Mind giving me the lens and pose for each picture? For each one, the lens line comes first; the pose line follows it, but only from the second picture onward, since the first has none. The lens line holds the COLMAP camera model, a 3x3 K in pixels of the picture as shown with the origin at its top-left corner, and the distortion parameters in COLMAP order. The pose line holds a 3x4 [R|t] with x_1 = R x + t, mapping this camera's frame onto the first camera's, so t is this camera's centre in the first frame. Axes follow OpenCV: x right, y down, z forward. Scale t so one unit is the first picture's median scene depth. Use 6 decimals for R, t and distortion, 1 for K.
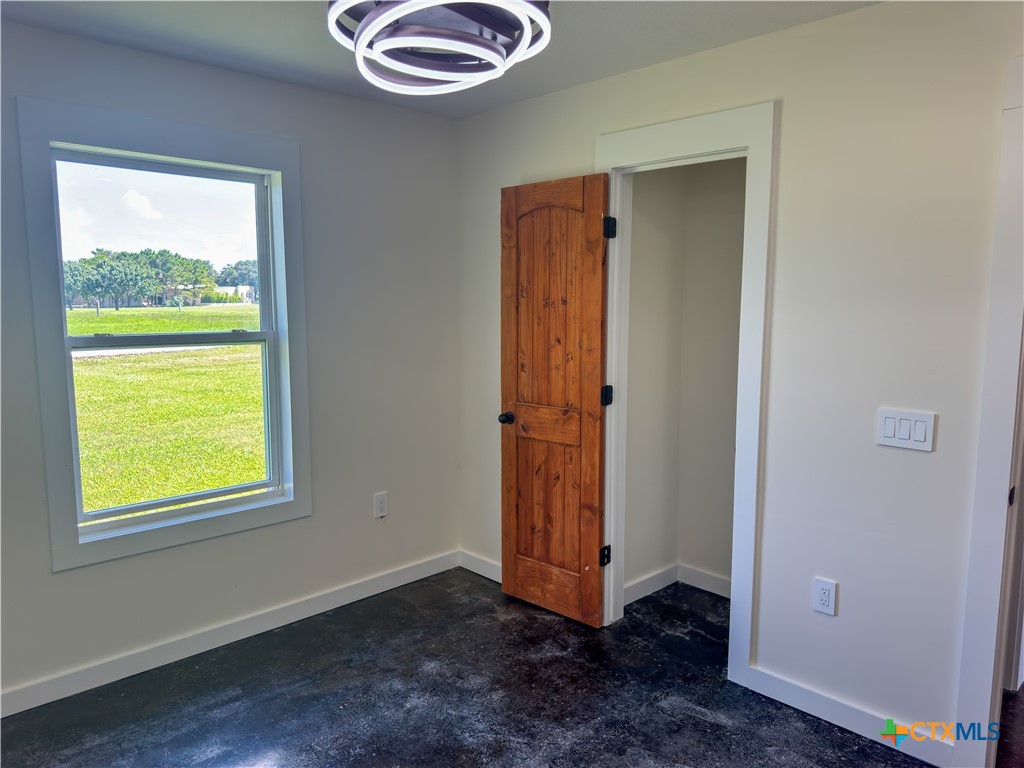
lens RADIAL K [[712.9, 0, 533.4], [0, 712.9, 380.8], [0, 0, 1]] dist [-0.006599, -0.004886]
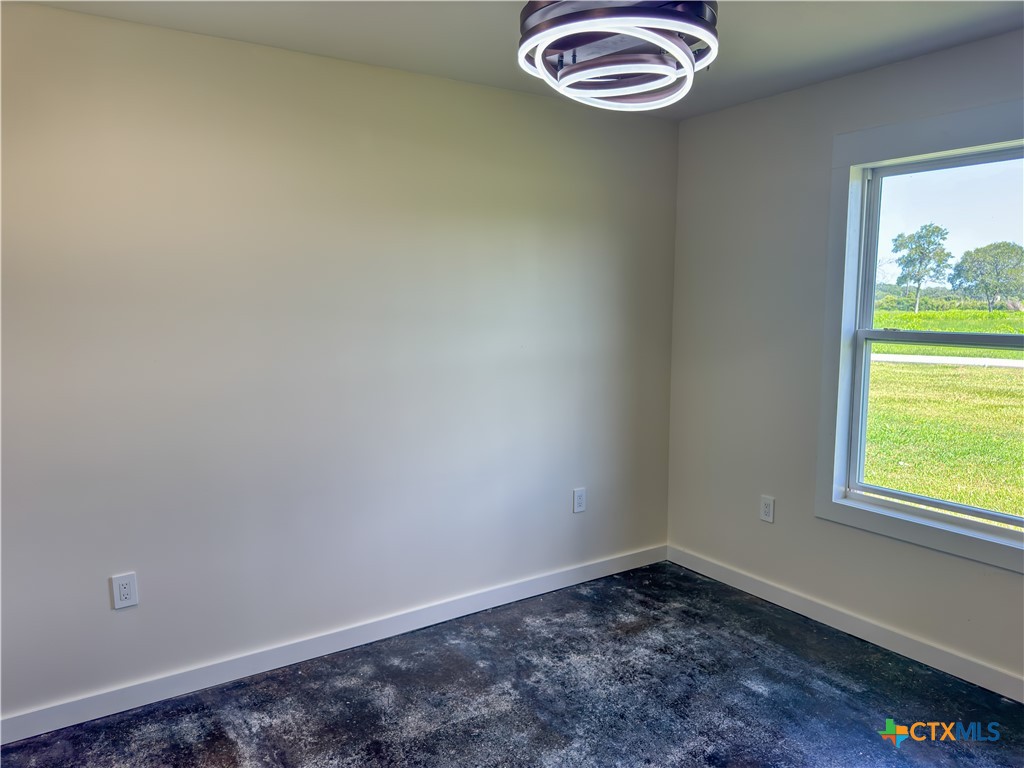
lens RADIAL K [[714.9, 0, 515.4], [0, 714.9, 397.4], [0, 0, 1]] dist [0.001784, -0.006571]
pose [[-0.196929, 0.119702, -0.973083, 0.605693], [-0.111604, 0.983330, 0.143548, -0.056433], [0.974045, 0.136869, -0.180287, 0.654815]]
